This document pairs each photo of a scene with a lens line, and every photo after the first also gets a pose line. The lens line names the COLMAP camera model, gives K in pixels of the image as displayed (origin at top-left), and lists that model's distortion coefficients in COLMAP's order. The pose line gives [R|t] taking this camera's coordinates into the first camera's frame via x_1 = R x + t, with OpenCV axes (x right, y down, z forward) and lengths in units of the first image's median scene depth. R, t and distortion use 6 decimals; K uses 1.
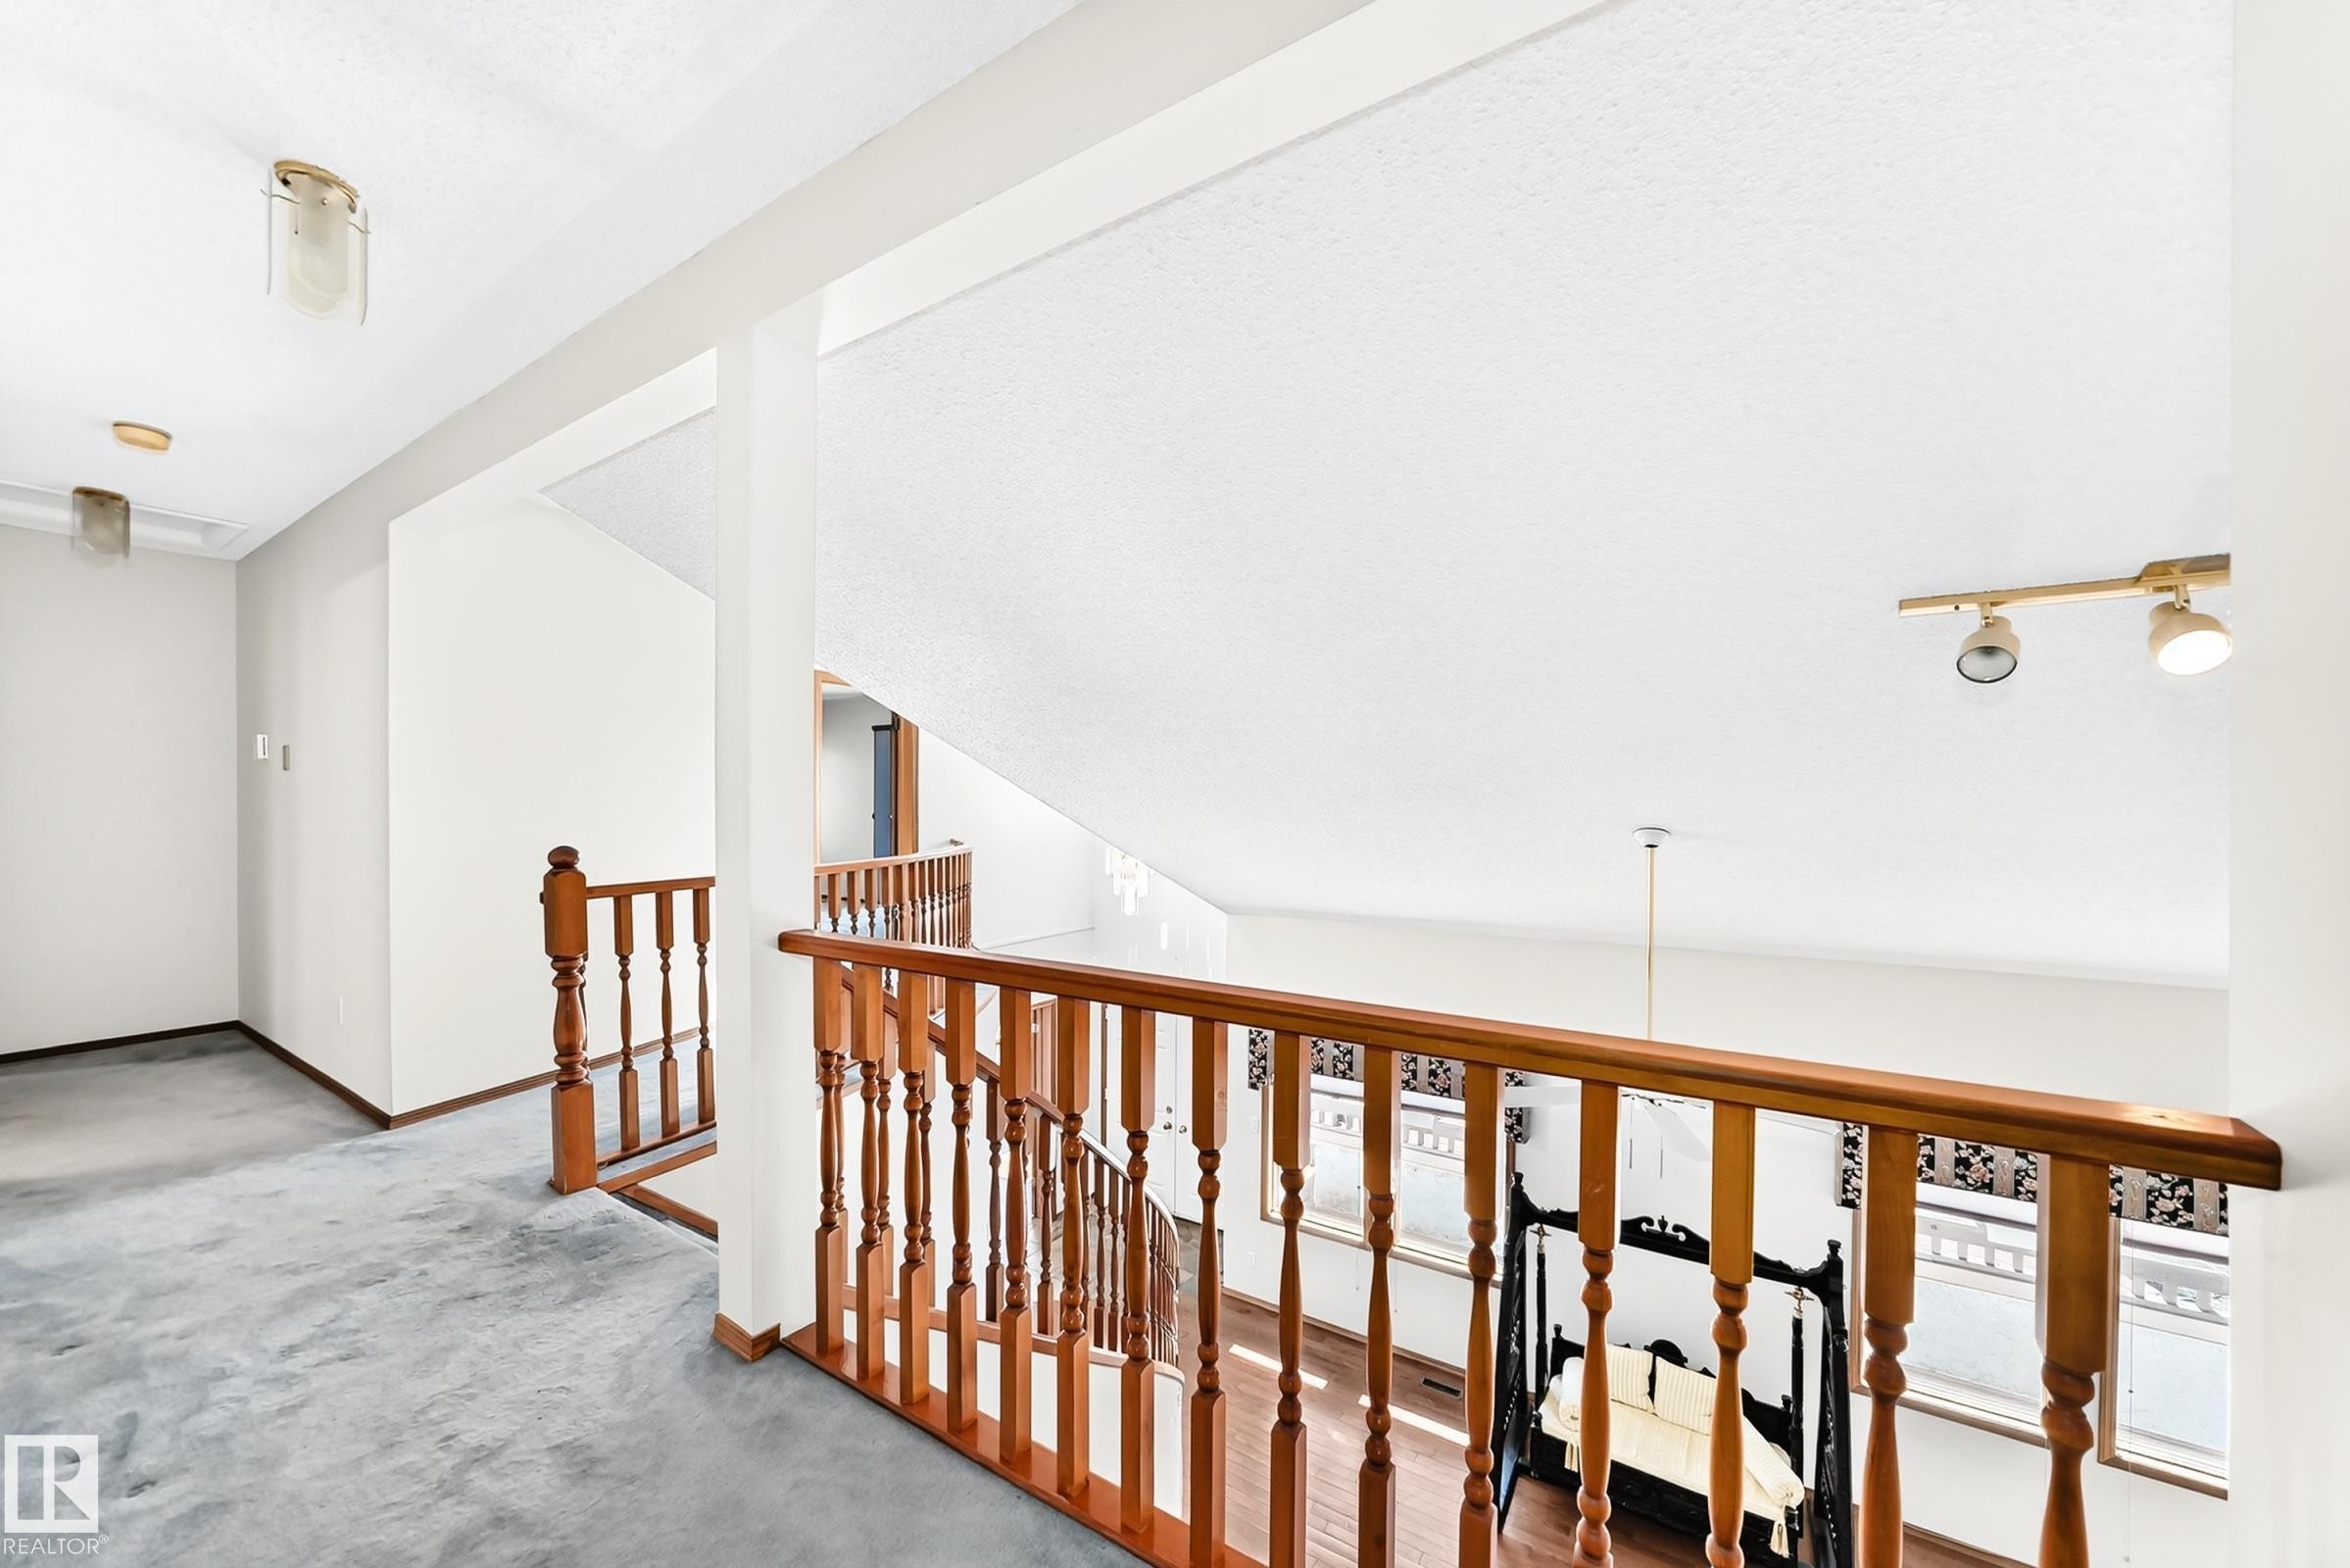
lens RADIAL K [[837.2, 0, 1186.4], [0, 837.2, 806.2], [0, 0, 1]] dist [-0.000103, 0.000185]
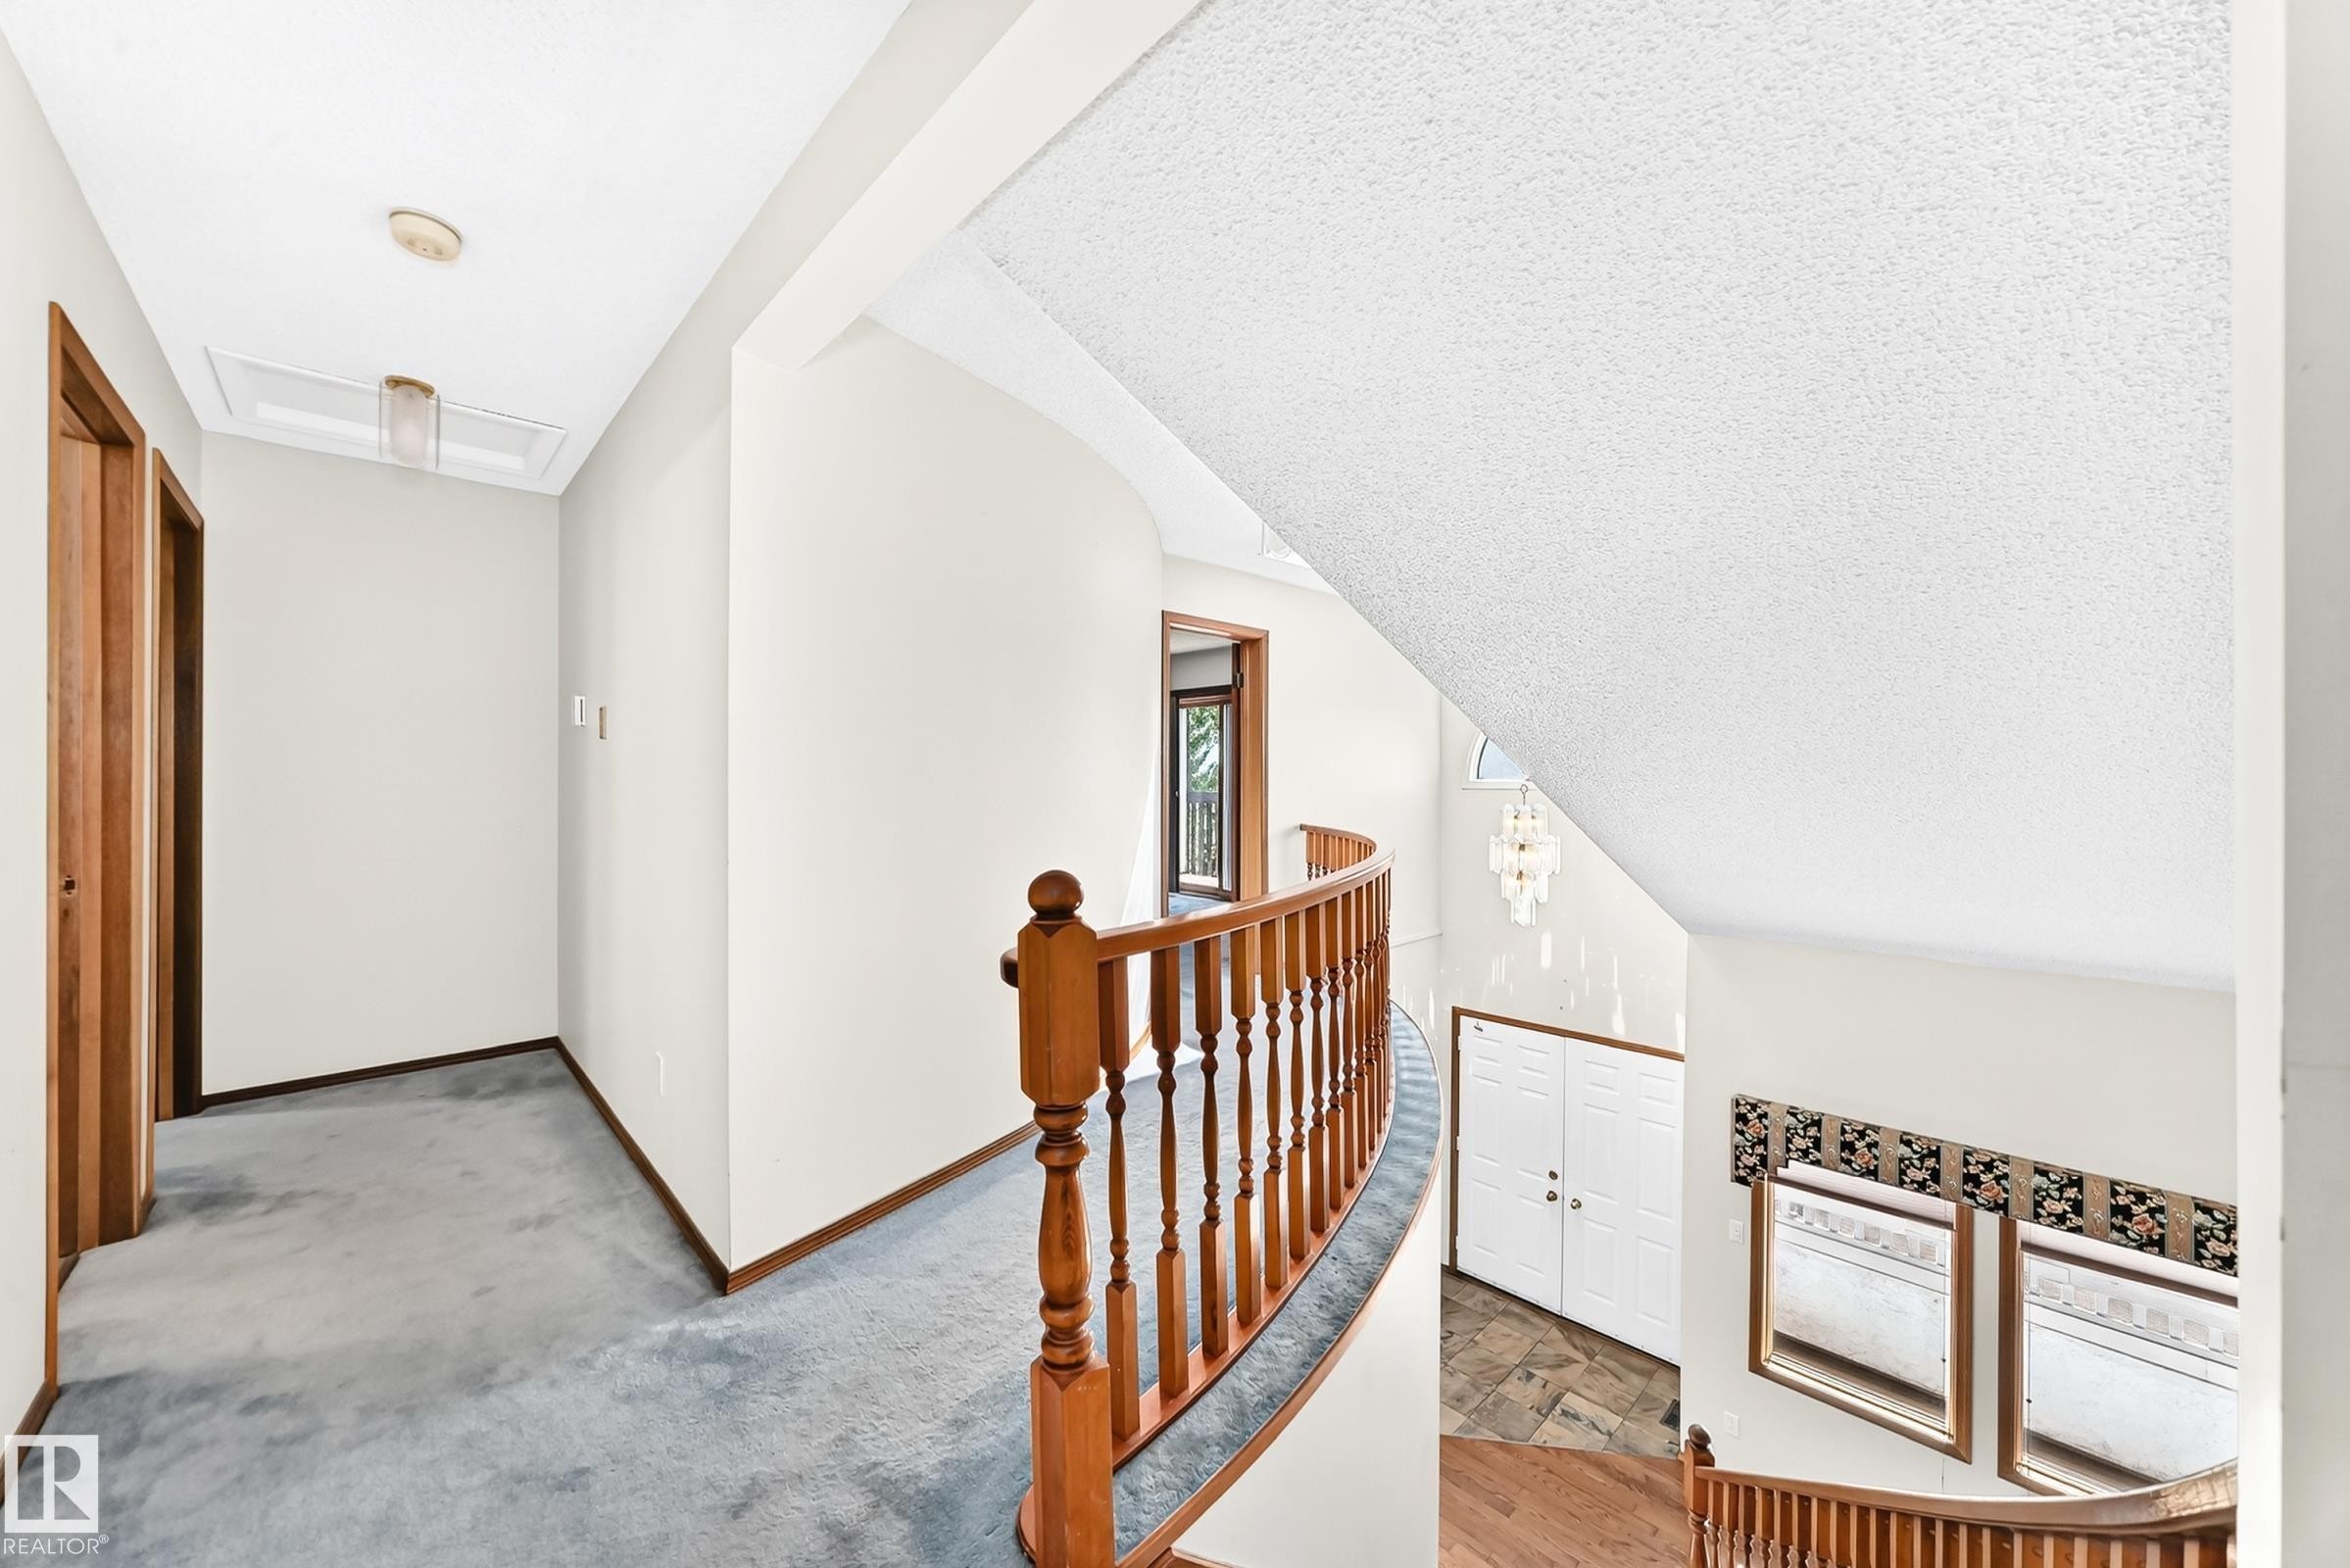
lens RADIAL K [[834.3, 0, 1189.8], [0, 834.3, 774.4], [0, 0, 1]] dist [-0.010337, -0.000047]
pose [[0.976590, -0.001423, -0.215105, -0.364897], [-0.000337, 0.999967, -0.008146, -0.002667], [0.215110, 0.008027, 0.976557, 0.353187]]
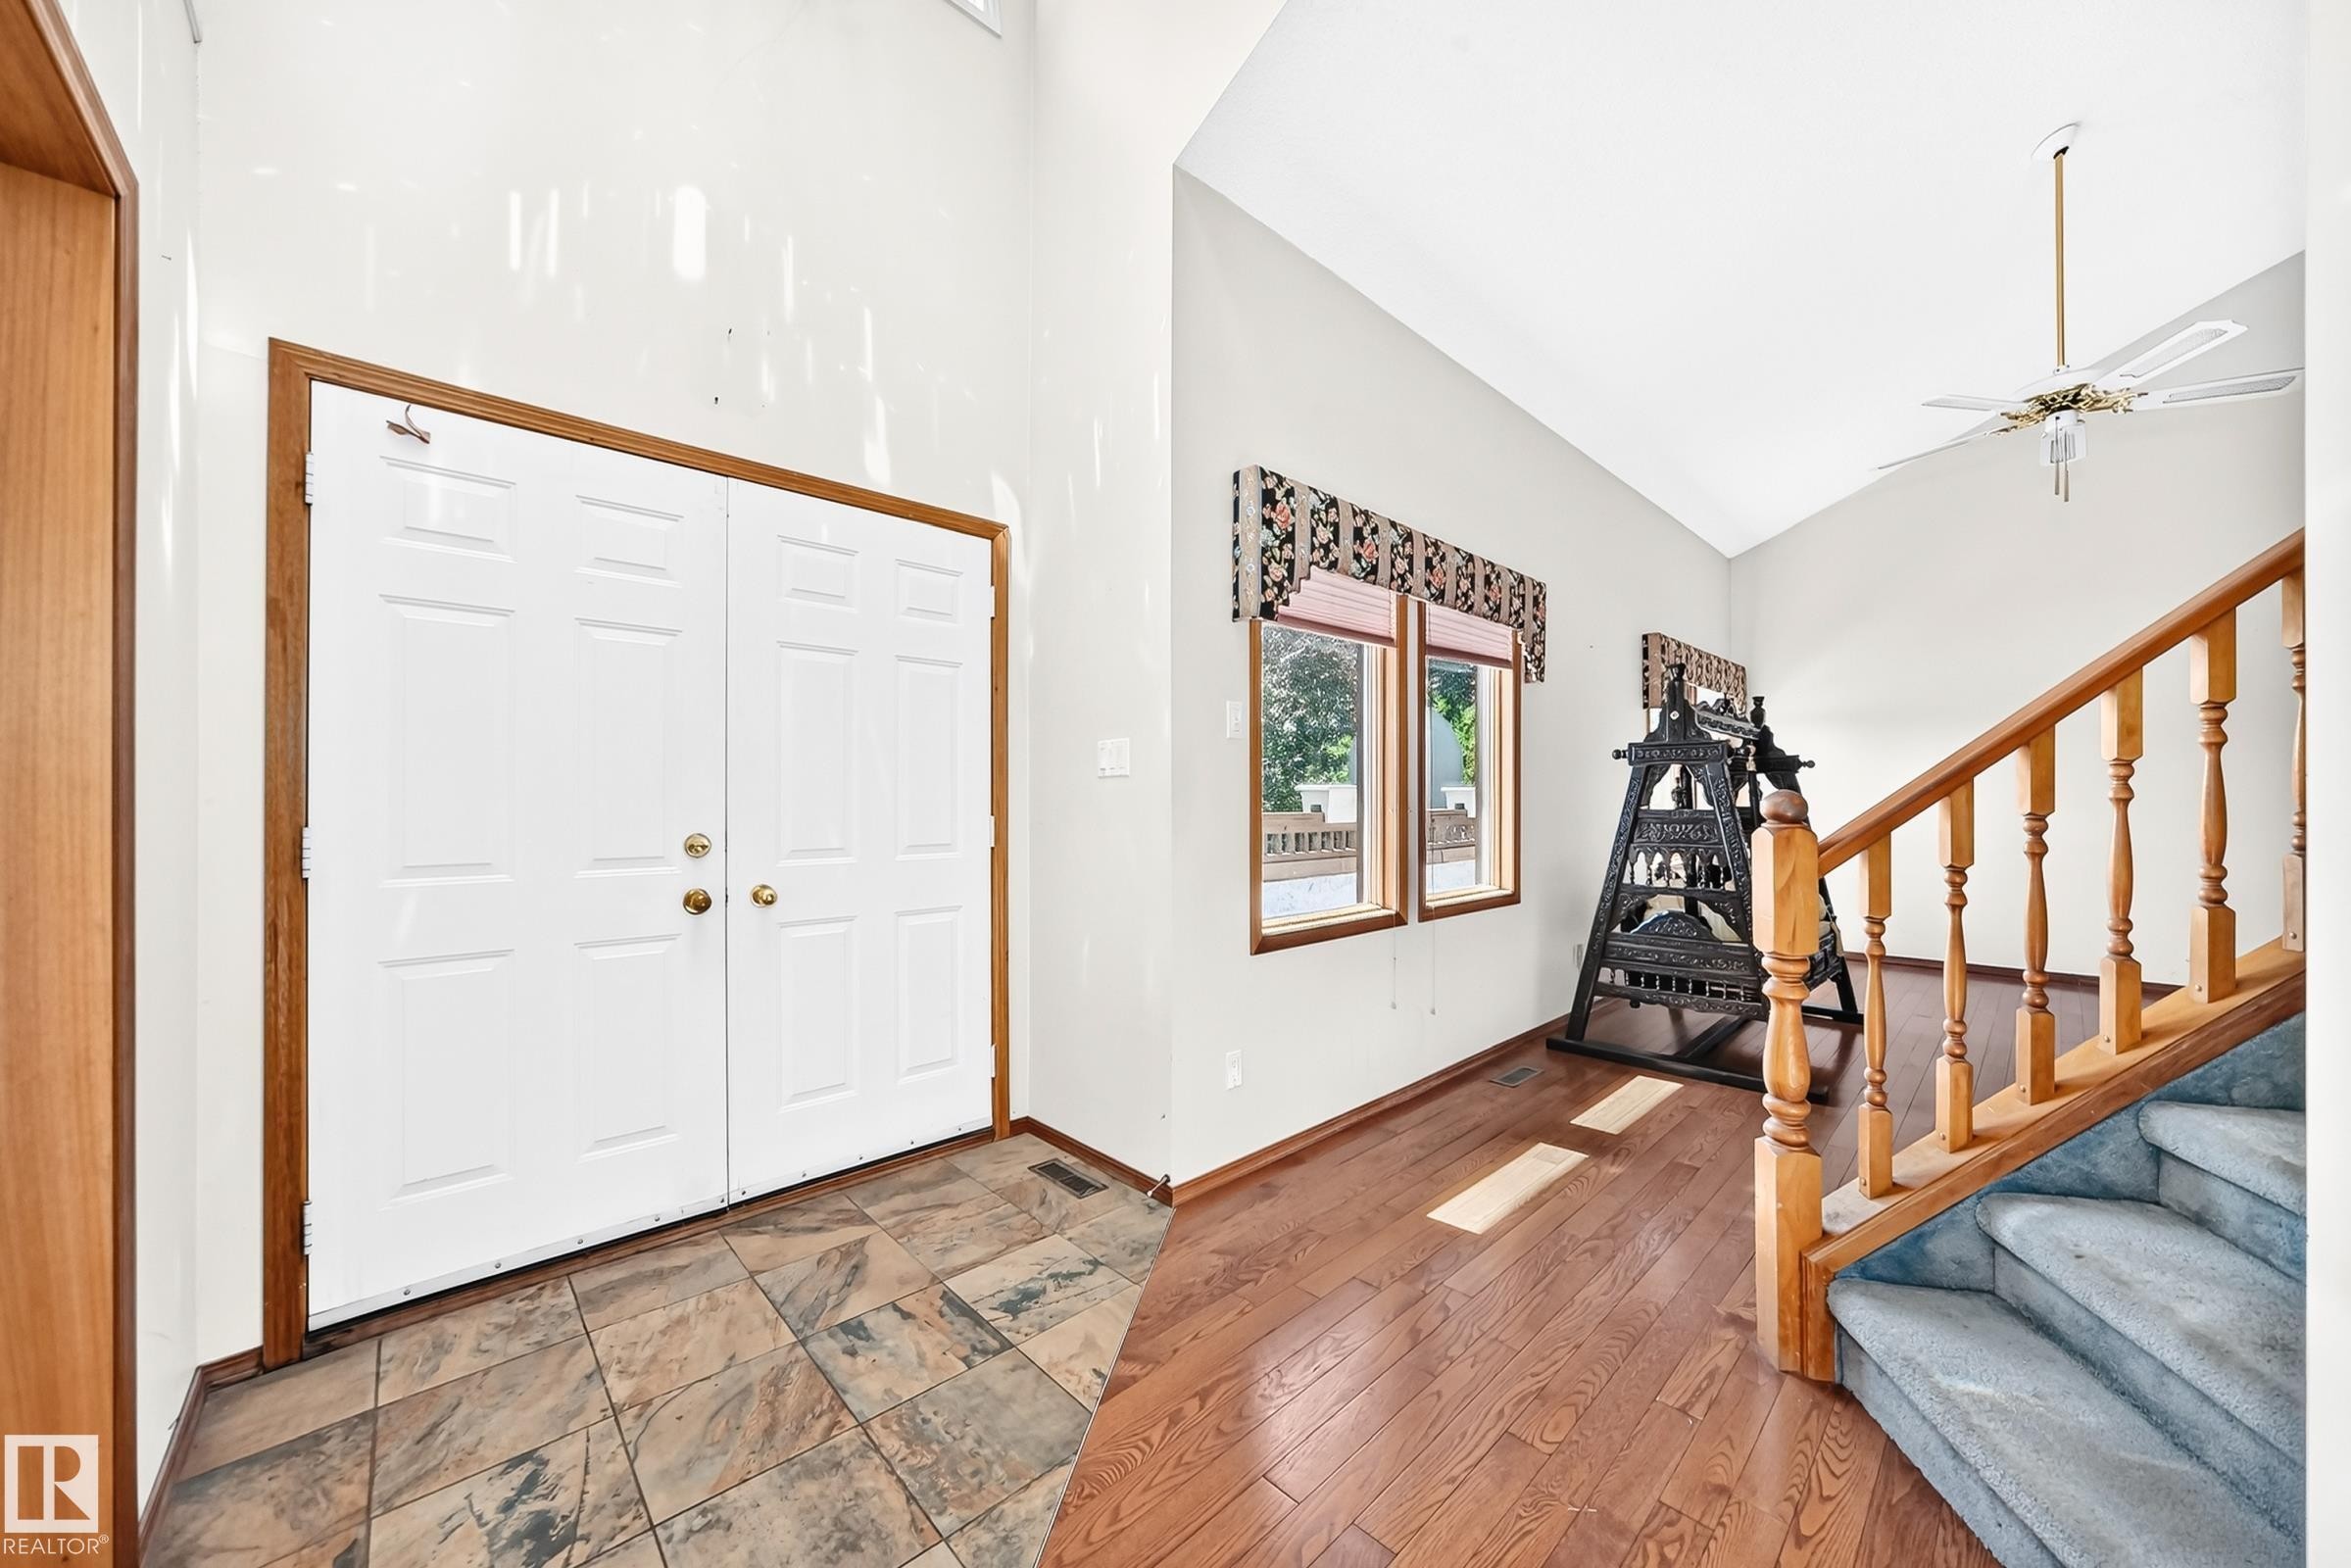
lens RADIAL K [[834.7, 0, 1197.6], [0, 834.7, 796.6], [0, 0, 1]] dist [-0.010337, -0.000047]
pose [[0.234876, 0.005454, 0.972010, -0.513797], [0.005321, 0.999962, -0.006897, 0.695665], [-0.972011, 0.006793, 0.234839, 1.533726]]
